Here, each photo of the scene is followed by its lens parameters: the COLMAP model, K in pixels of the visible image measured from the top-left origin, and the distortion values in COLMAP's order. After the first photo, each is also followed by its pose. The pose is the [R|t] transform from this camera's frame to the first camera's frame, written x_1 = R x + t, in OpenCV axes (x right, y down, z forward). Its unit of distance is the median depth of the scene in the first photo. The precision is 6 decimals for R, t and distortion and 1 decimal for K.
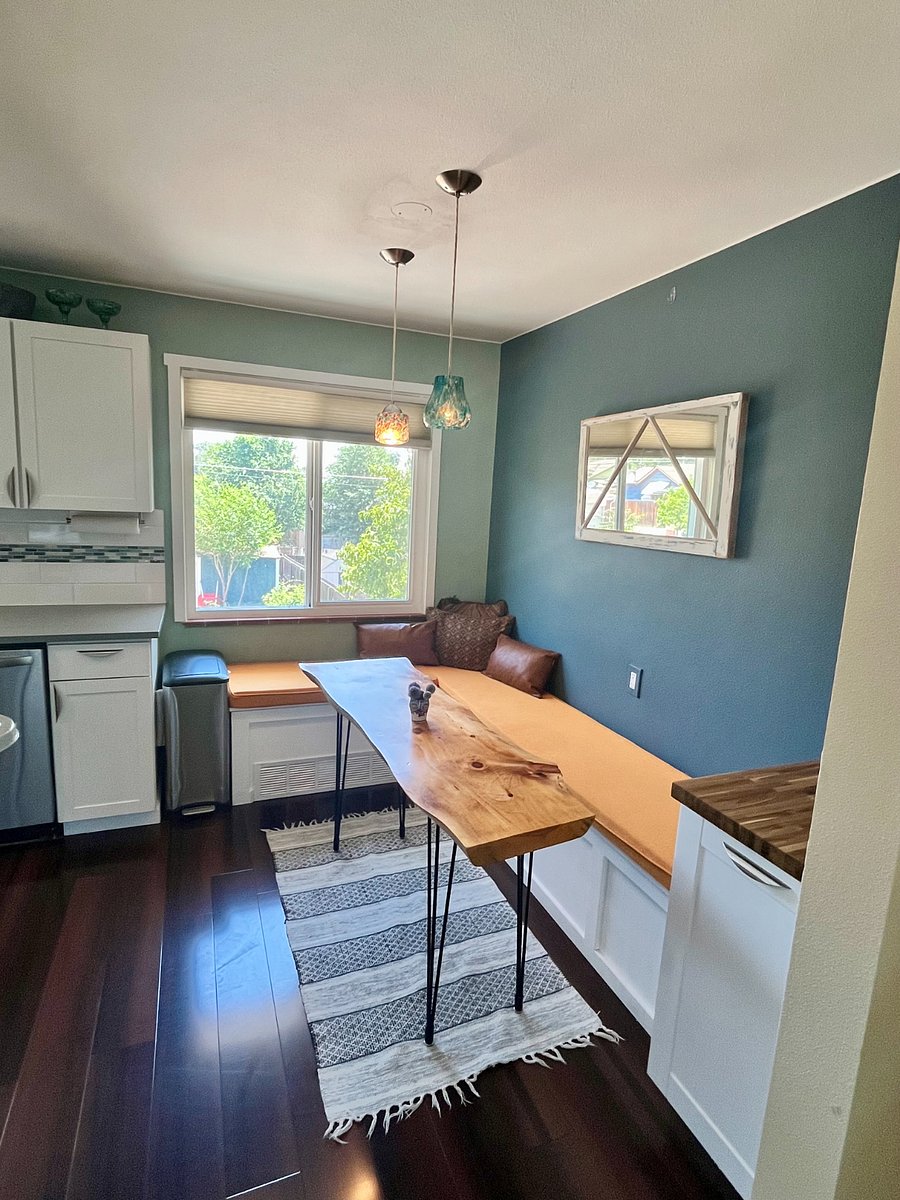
lens RADIAL K [[634.3, 0, 450.0], [0, 634.3, 600.0], [0, 0, 1]] dist [-0.000222, -0.000193]
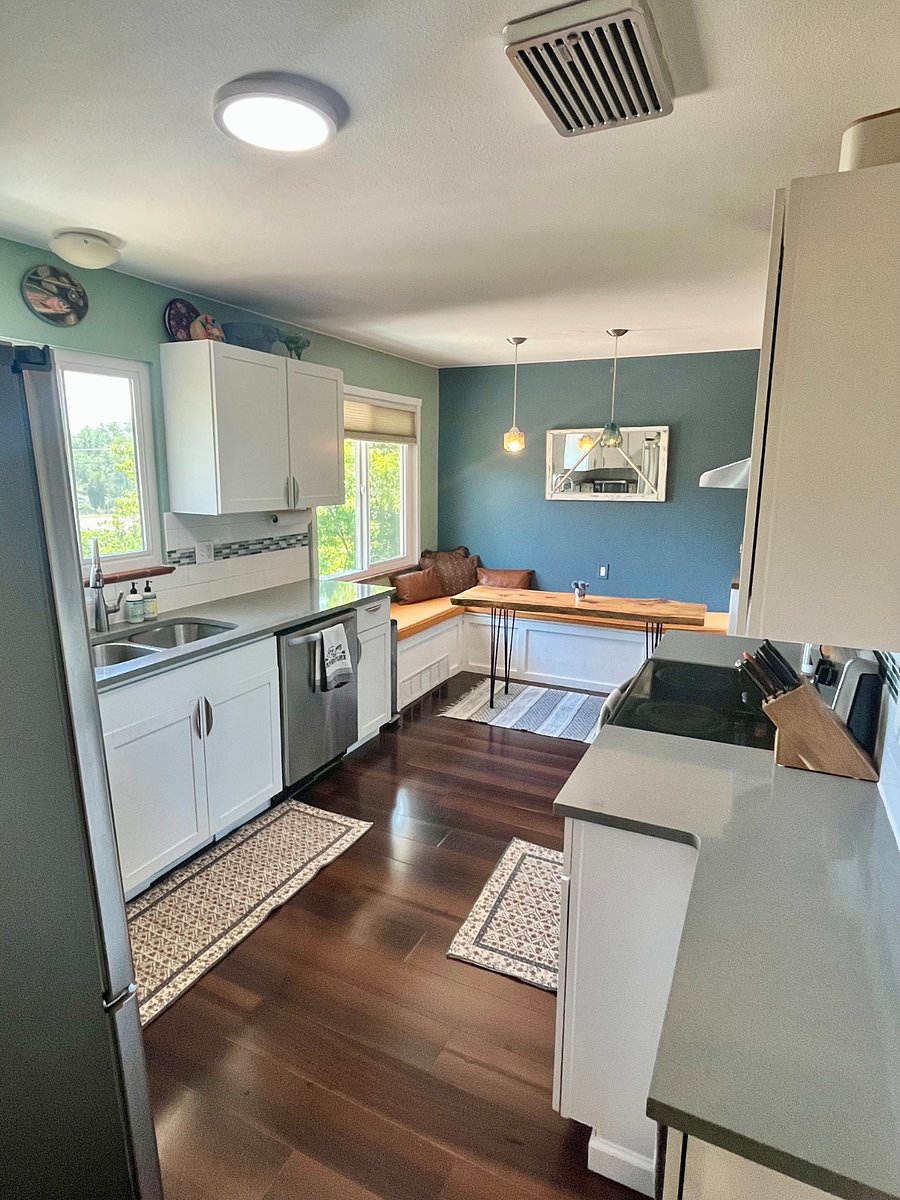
lens RADIAL K [[658.0, 0, 450.0], [0, 658.0, 600.0], [0, 0, 1]] dist [0.000012, -0.000053]
pose [[0.740929, -0.176969, 0.647848, -1.167015], [0.140220, 0.984161, 0.108471, -0.057820], [-0.656782, 0.010472, 0.754007, -0.158998]]
